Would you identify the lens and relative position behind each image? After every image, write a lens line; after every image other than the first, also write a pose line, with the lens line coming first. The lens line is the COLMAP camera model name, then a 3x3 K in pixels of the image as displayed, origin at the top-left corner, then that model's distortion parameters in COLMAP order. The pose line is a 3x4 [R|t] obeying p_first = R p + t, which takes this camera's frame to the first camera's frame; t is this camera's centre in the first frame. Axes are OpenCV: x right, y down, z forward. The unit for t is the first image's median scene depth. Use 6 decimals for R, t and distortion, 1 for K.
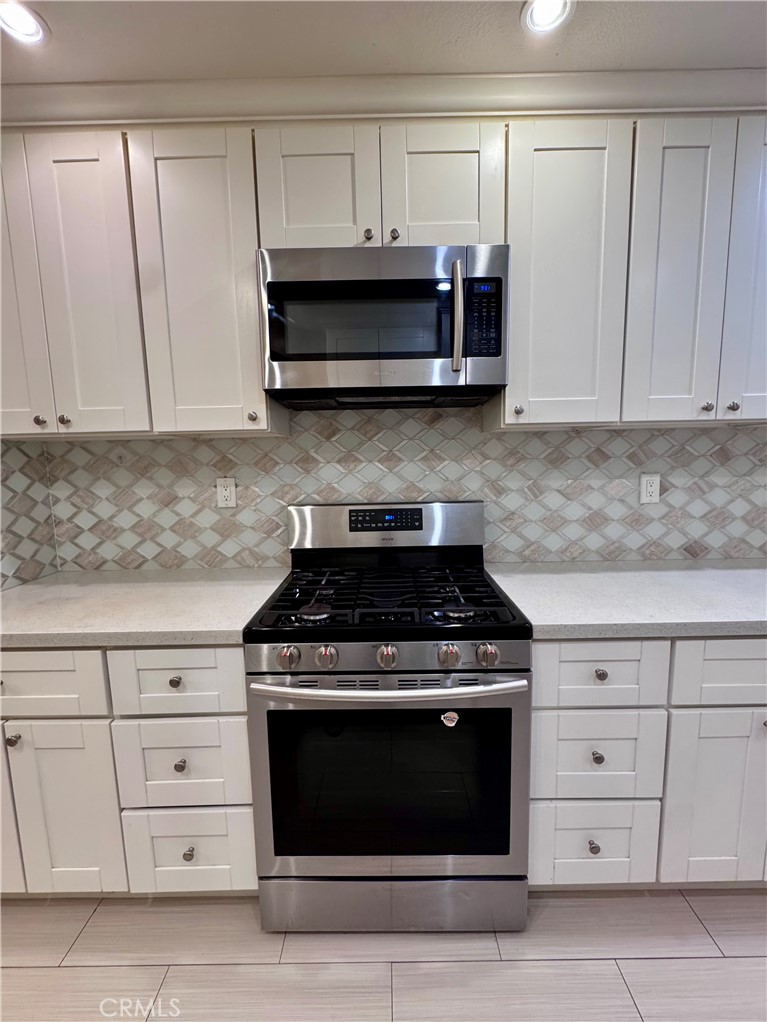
lens RADIAL K [[416.8, 0, 385.8], [0, 416.8, 510.7], [0, 0, 1]] dist [-0.002925, -0.000140]
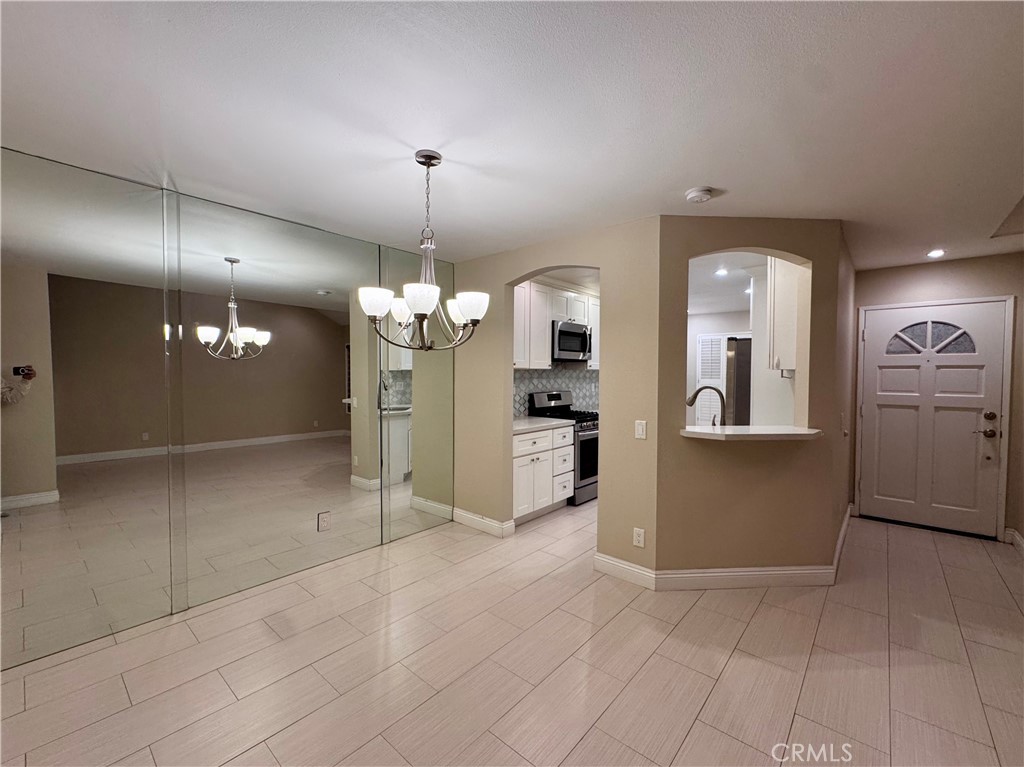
lens RADIAL K [[417.6, 0, 514.1], [0, 417.6, 384.5], [0, 0, 1]] dist [-0.002925, -0.000140]
pose [[0.672649, -0.006186, 0.739936, -2.995130], [0.083312, 0.994240, -0.067424, 0.132594], [-0.735257, 0.106998, 0.669290, -1.040206]]
